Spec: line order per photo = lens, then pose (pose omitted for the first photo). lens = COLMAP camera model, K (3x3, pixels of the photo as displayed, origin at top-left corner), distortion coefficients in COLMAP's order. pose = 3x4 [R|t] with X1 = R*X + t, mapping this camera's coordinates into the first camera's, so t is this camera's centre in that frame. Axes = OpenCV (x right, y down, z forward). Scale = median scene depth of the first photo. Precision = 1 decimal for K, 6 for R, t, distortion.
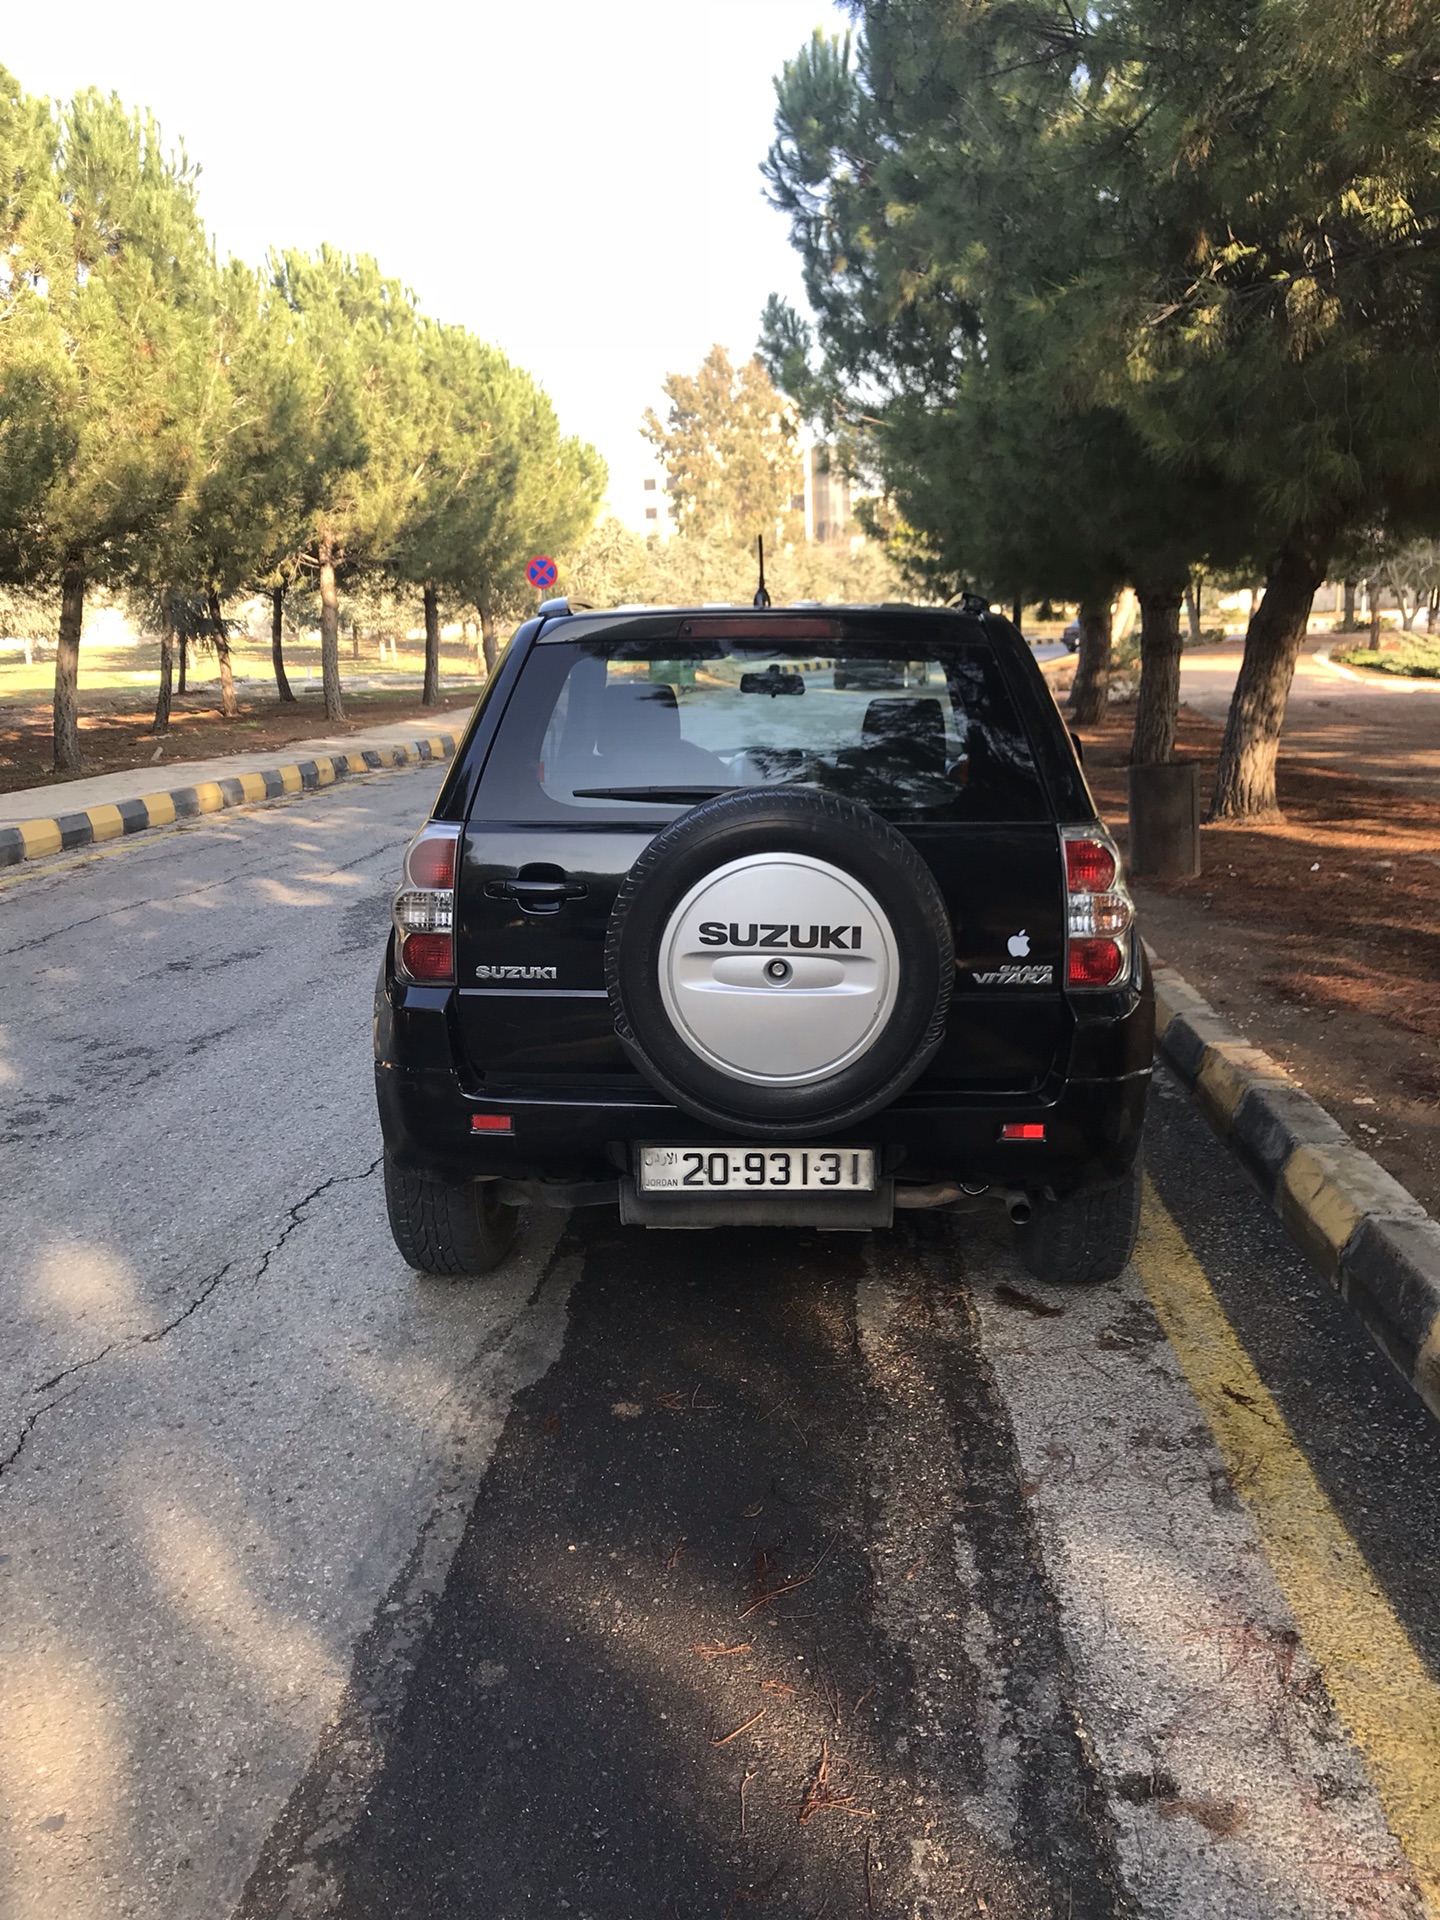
lens RADIAL K [[1569.0, 0, 720.0], [0, 1569.0, 960.0], [0, 0, 1]] dist [0.100048, 0.002060]
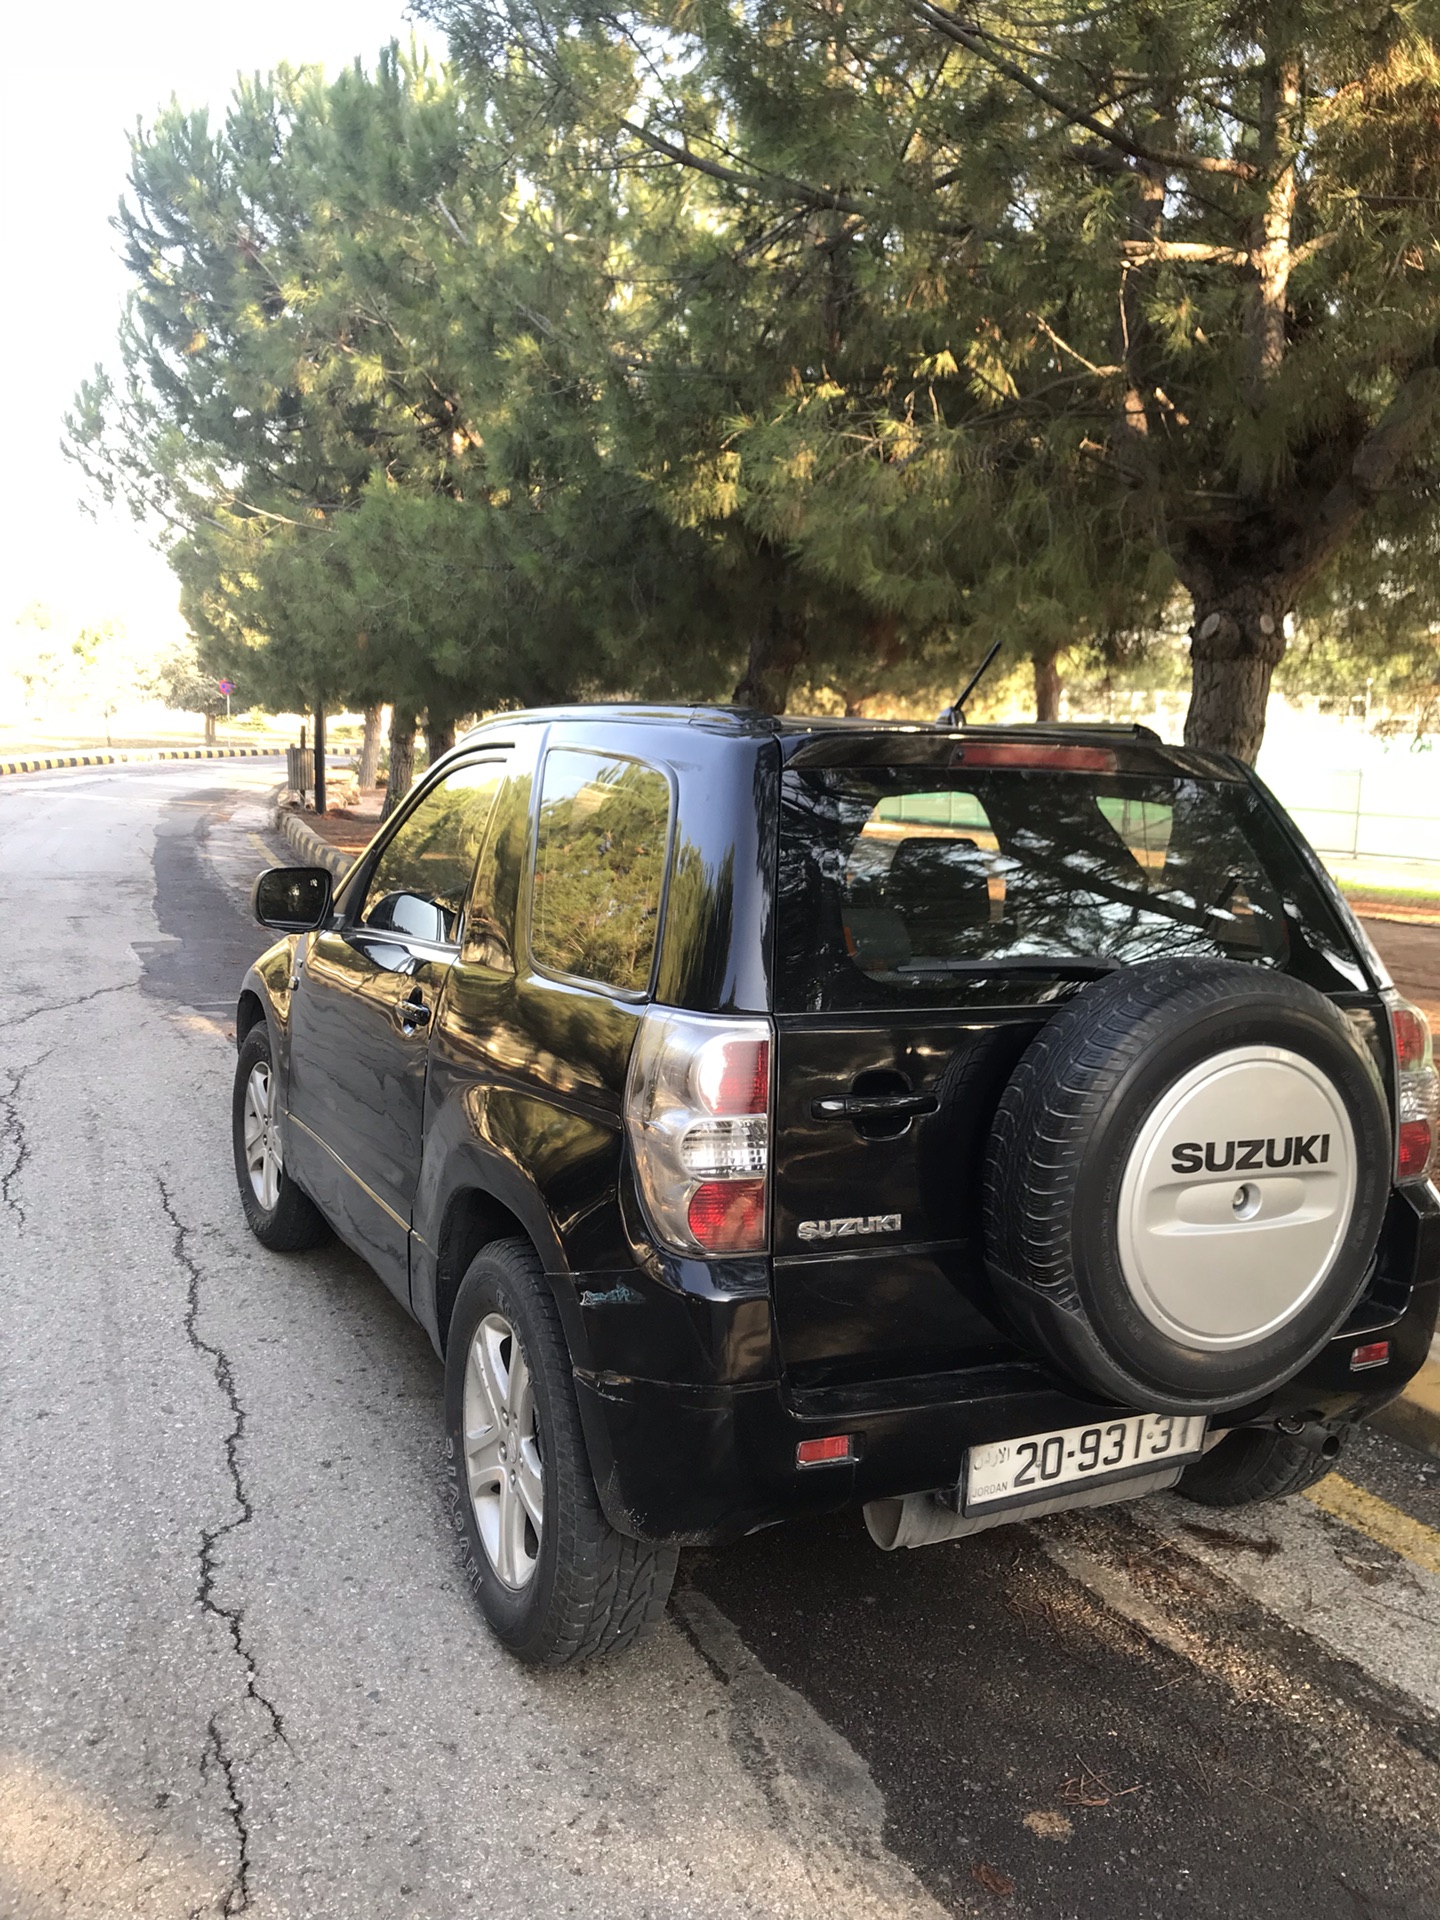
lens RADIAL K [[1569.5, 0, 720.0], [0, 1569.5, 960.0], [0, 0, 1]] dist [-0.032512, 0.002044]
pose [[0.878328, -0.019942, 0.477642, -0.497923], [0.047696, 0.997800, -0.046049, -0.078559], [-0.475672, 0.063227, 0.877347, 0.411065]]
